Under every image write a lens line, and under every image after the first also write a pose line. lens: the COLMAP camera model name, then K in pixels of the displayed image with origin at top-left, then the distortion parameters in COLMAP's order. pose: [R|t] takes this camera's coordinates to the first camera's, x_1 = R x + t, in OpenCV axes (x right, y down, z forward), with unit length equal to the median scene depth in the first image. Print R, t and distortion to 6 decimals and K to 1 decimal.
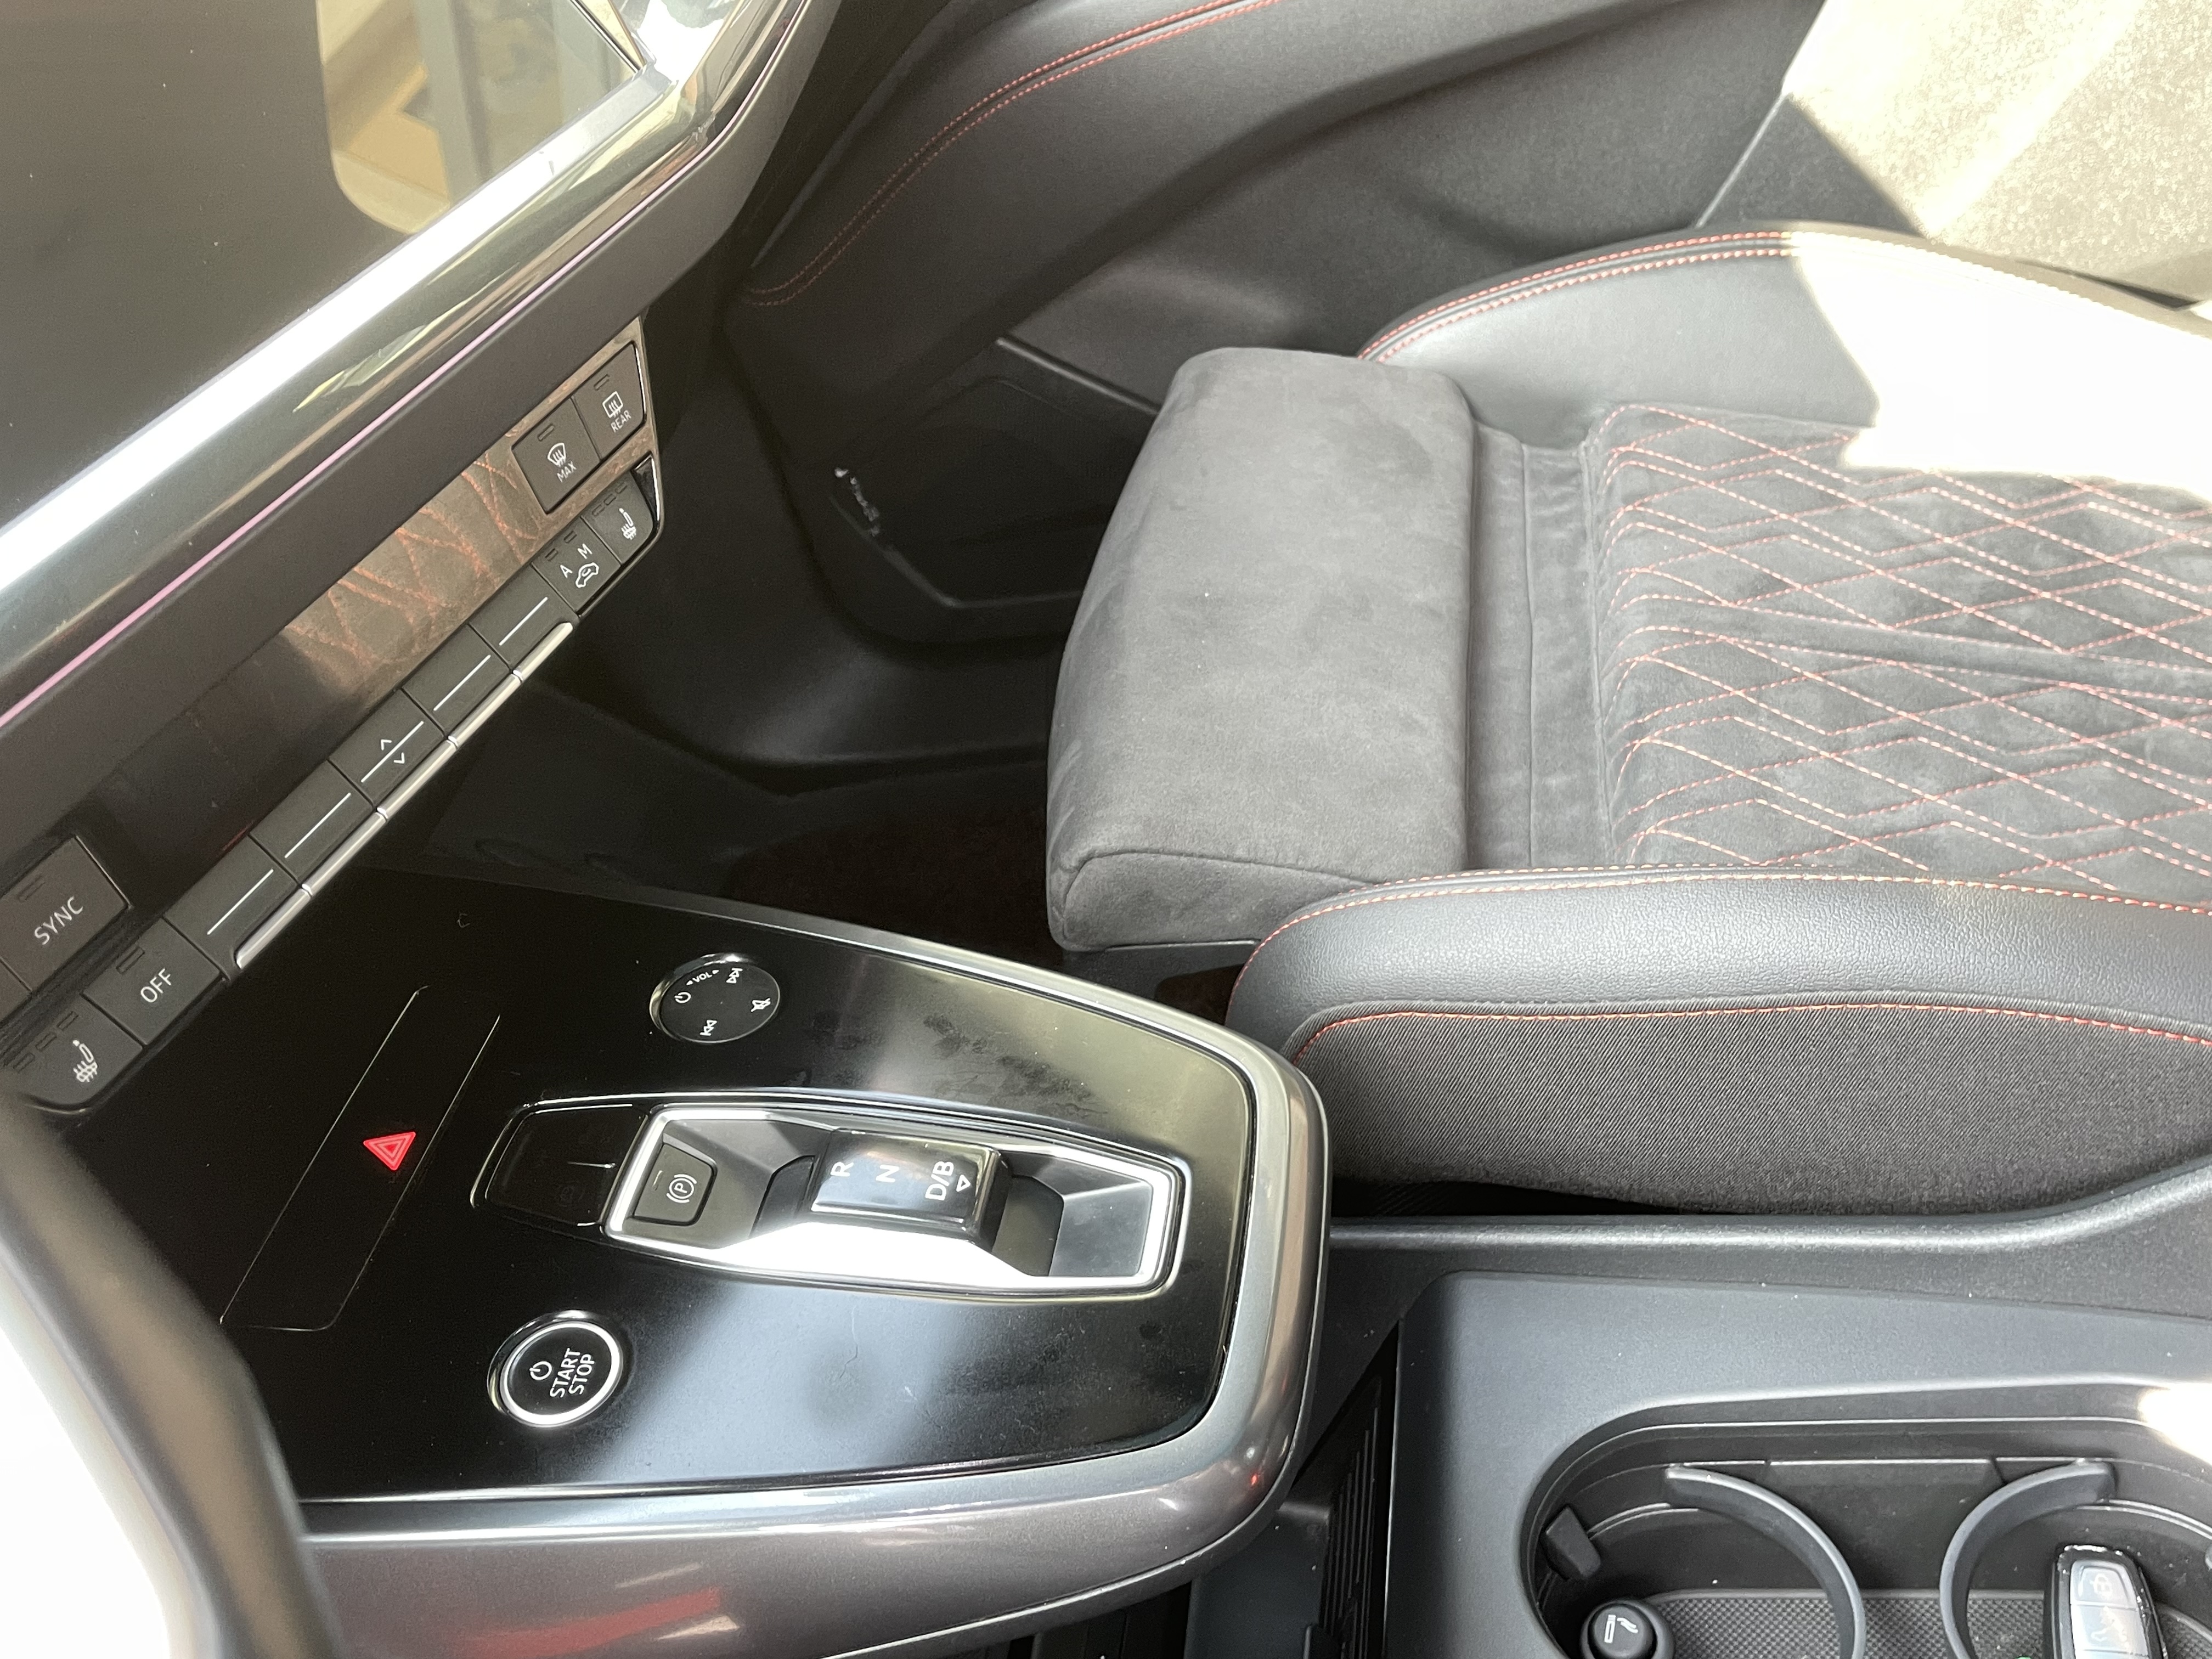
lens RADIAL K [[1902.7, 0, 1106.0], [0, 1902.7, 829.5], [0, 0, 1]] dist [0.015752, -0.012294]
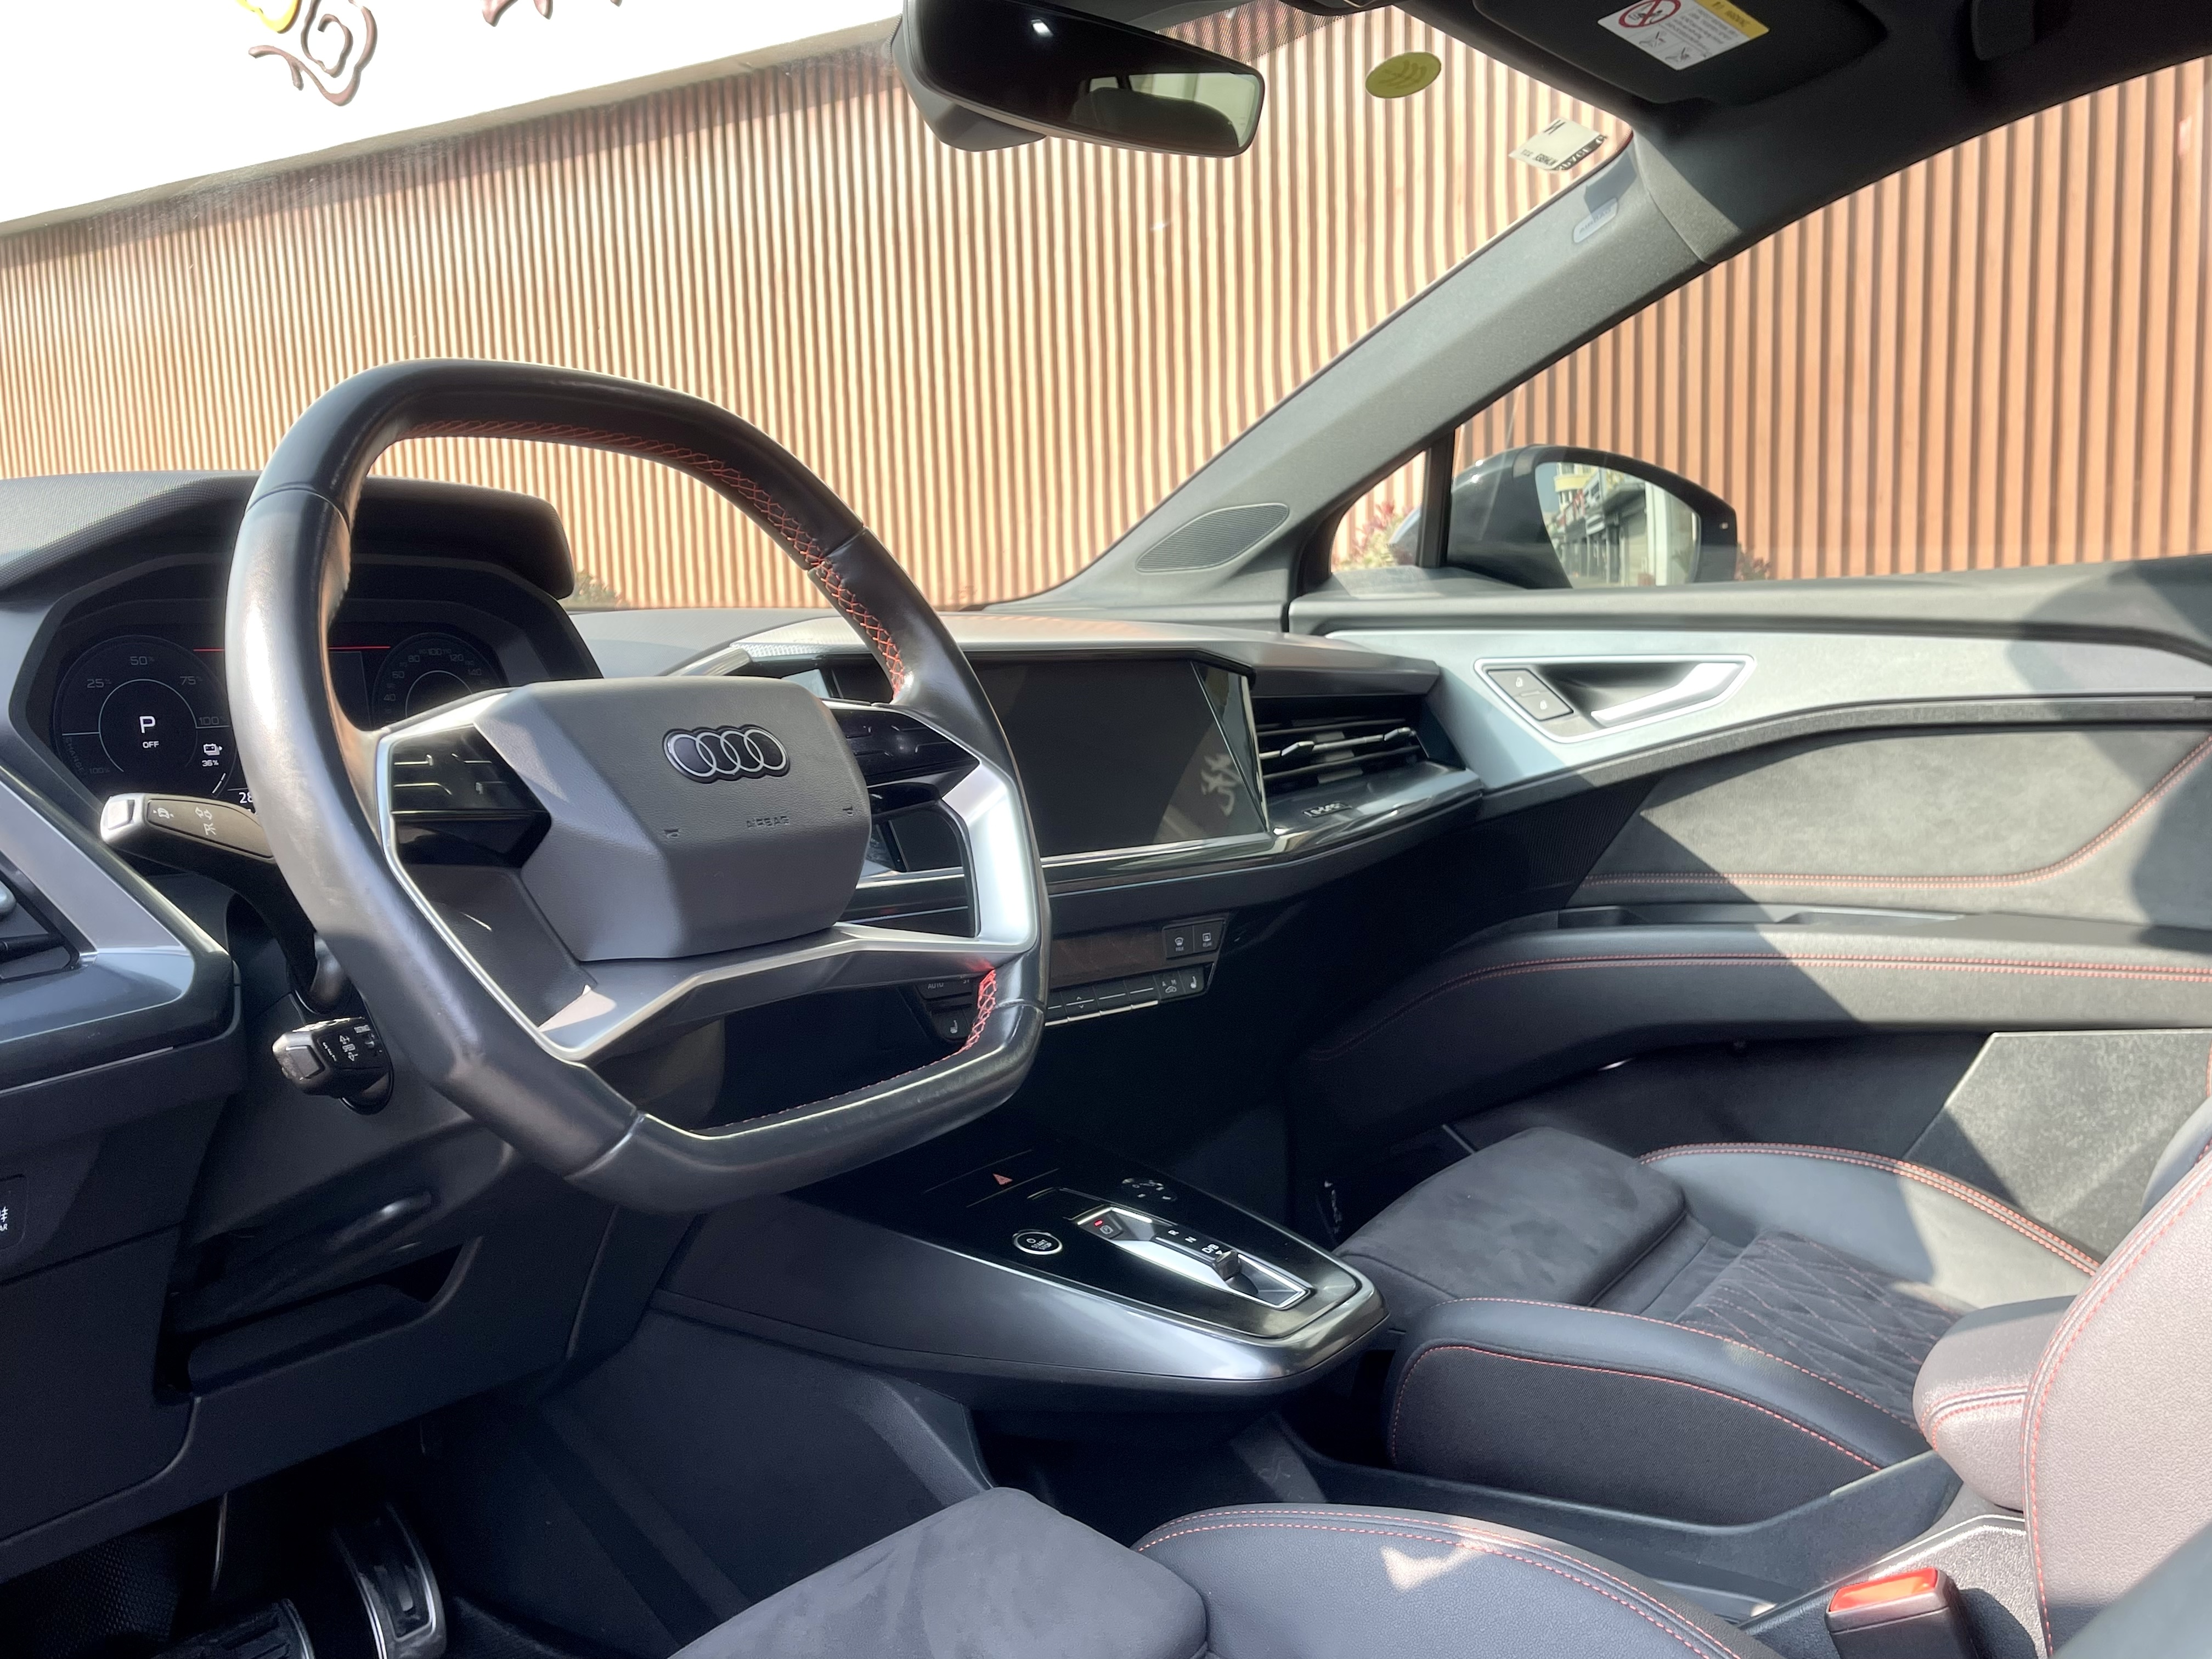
lens RADIAL K [[1978.6, 0, 1106.0], [0, 1978.6, 829.5], [0, 0, 1]] dist [0.035831, -0.007415]
pose [[0.894040, 0.239783, -0.378414, 0.312942], [-0.401268, 0.804205, -0.438450, 0.467719], [0.199189, 0.543837, 0.815208, -0.670830]]
